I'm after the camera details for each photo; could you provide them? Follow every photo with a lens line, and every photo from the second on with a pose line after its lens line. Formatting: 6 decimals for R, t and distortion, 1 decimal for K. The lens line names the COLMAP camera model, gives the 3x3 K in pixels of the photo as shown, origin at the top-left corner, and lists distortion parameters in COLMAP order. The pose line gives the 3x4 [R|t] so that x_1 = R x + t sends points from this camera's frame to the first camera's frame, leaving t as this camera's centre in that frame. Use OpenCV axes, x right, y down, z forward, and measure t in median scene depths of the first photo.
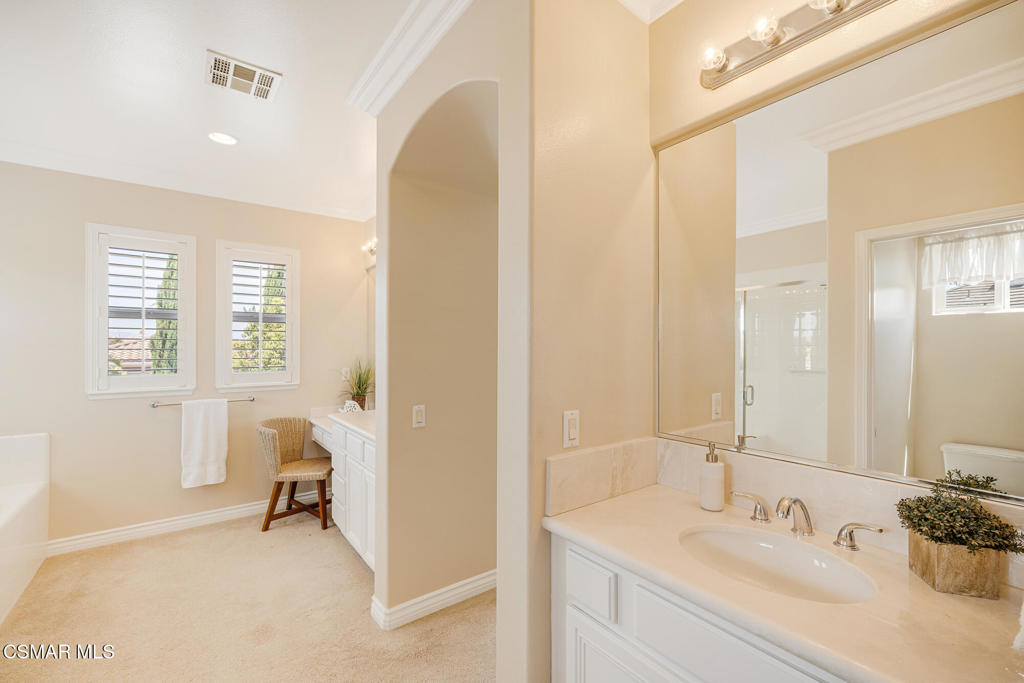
lens RADIAL K [[430.0, 0, 513.0], [0, 430.0, 344.2], [0, 0, 1]] dist [0.001183, 0.000841]
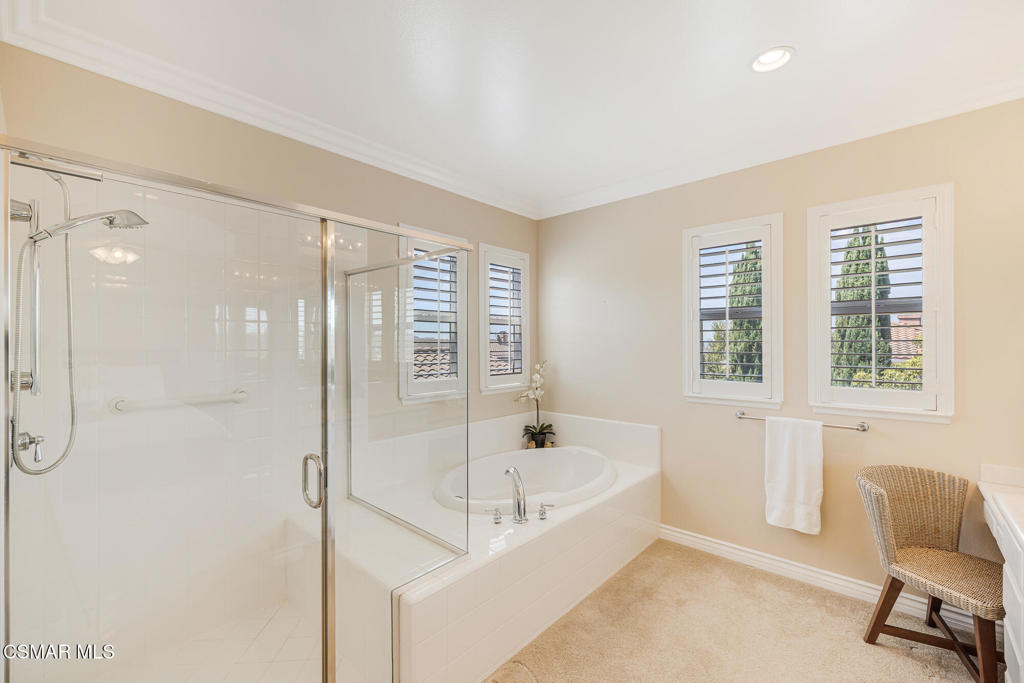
lens RADIAL K [[430.0, 0, 513.7], [0, 430.0, 338.5], [0, 0, 1]] dist [0.001183, 0.000841]
pose [[0.192388, -0.008308, -0.981284, -0.048237], [0.006714, 0.999952, -0.007150, -0.014341], [0.981296, -0.005213, 0.192435, 0.363074]]
